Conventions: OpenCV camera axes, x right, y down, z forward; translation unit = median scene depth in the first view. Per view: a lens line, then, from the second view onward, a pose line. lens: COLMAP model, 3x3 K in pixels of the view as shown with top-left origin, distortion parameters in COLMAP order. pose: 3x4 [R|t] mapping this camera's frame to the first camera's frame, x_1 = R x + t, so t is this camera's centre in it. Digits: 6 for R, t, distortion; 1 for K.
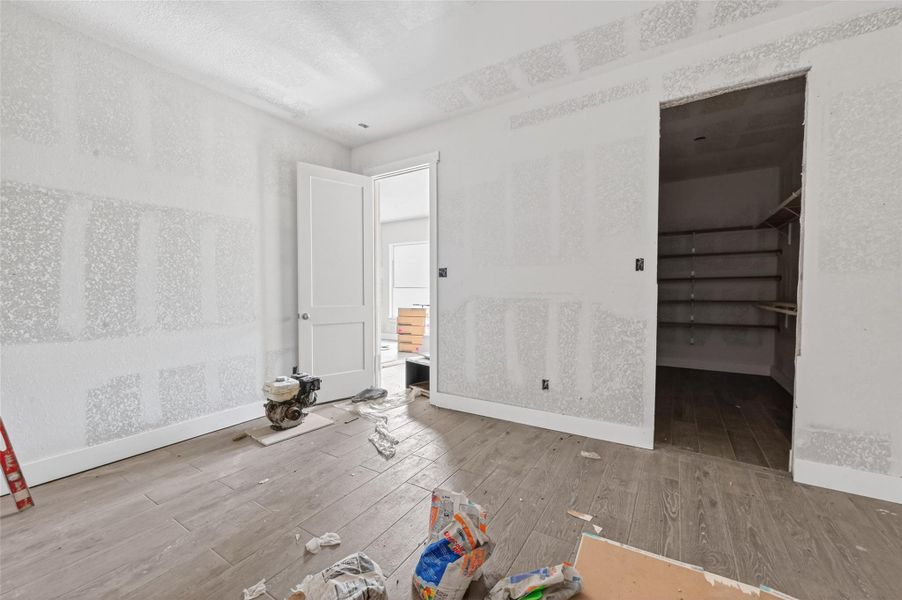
lens RADIAL K [[357.3, 0, 451.4], [0, 357.3, 297.7], [0, 0, 1]] dist [-0.003514, -0.000008]
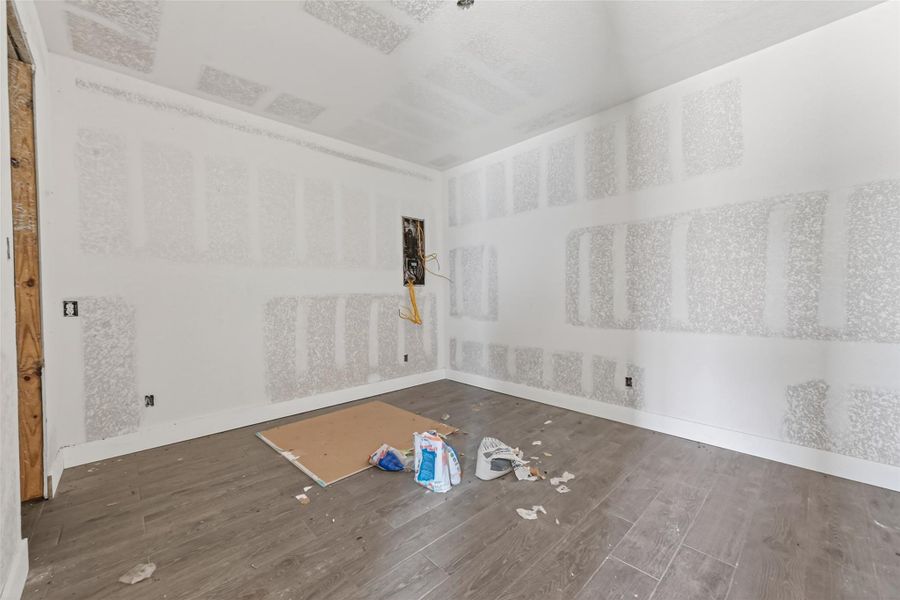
lens RADIAL K [[356.6, 0, 449.8], [0, 356.6, 297.2], [0, 0, 1]] dist [-0.003514, -0.000008]
pose [[-0.968833, 0.007370, 0.247603, -0.351911], [0.016525, 0.999254, 0.034918, -0.042339], [-0.247161, 0.037921, -0.968232, 1.921927]]
